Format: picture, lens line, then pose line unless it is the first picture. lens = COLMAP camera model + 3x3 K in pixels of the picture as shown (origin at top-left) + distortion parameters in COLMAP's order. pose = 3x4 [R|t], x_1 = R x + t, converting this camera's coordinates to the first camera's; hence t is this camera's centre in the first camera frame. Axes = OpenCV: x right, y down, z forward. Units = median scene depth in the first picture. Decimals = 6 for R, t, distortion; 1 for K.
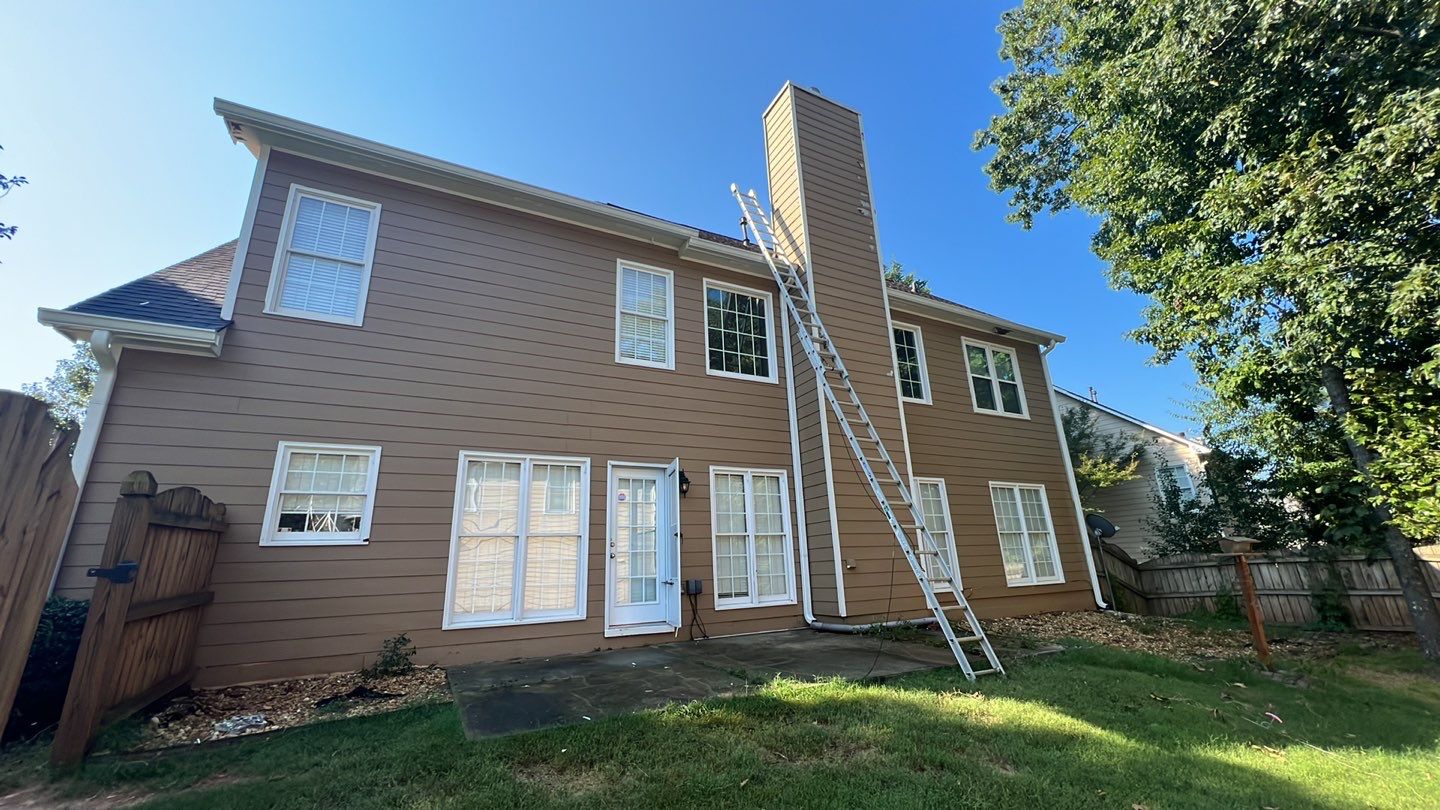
lens RADIAL K [[546.1, 0, 720.0], [0, 546.1, 407.7], [0, 0, 1]] dist [-0.000675, 0.000362]
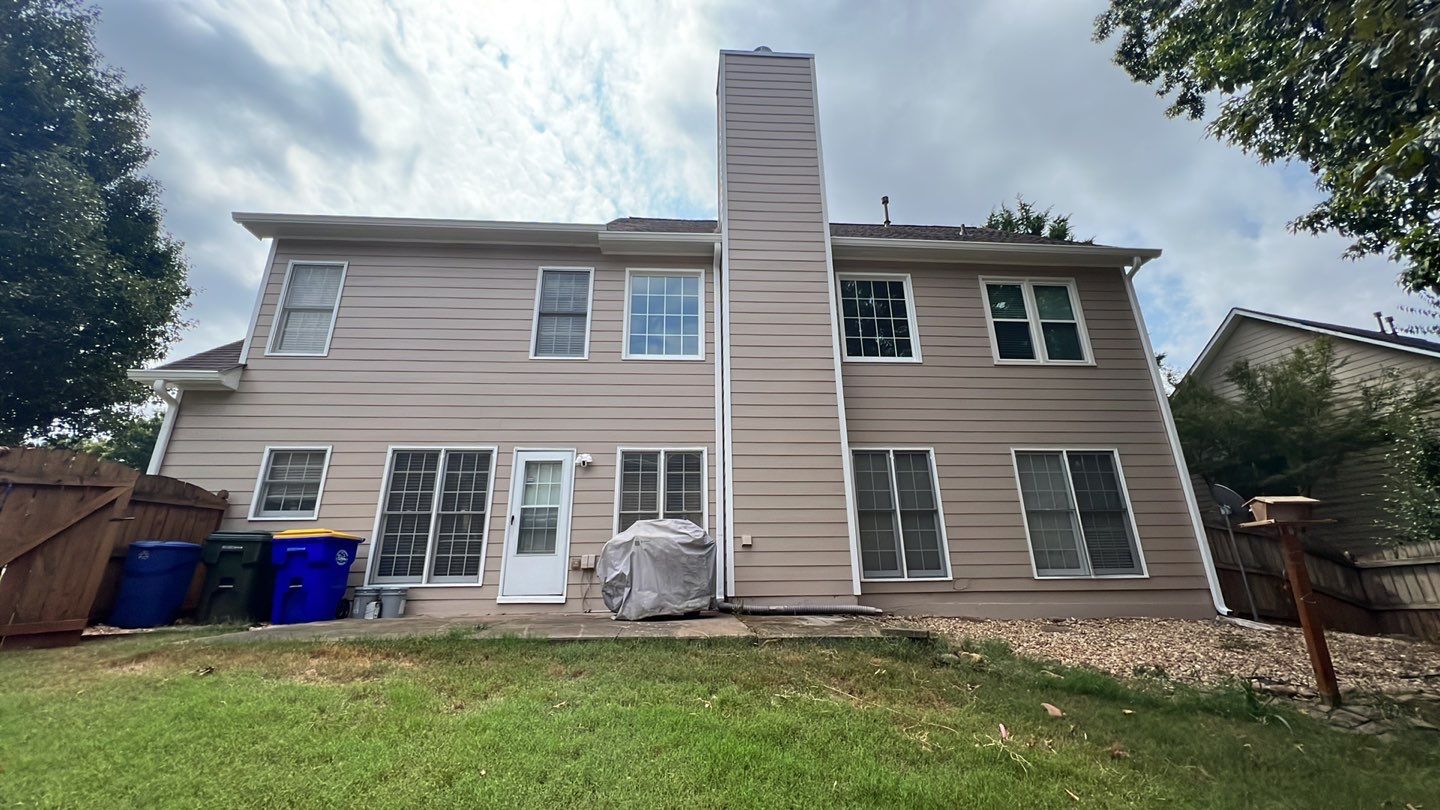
lens RADIAL K [[485.1, 0, 718.2], [0, 485.1, 411.1], [0, 0, 1]] dist [-0.000157, 0.000094]
pose [[0.912257, -0.086556, -0.400368, 0.369636], [0.092663, 0.995689, -0.004122, 0.042135], [0.398999, -0.033339, 0.916345, 0.163634]]
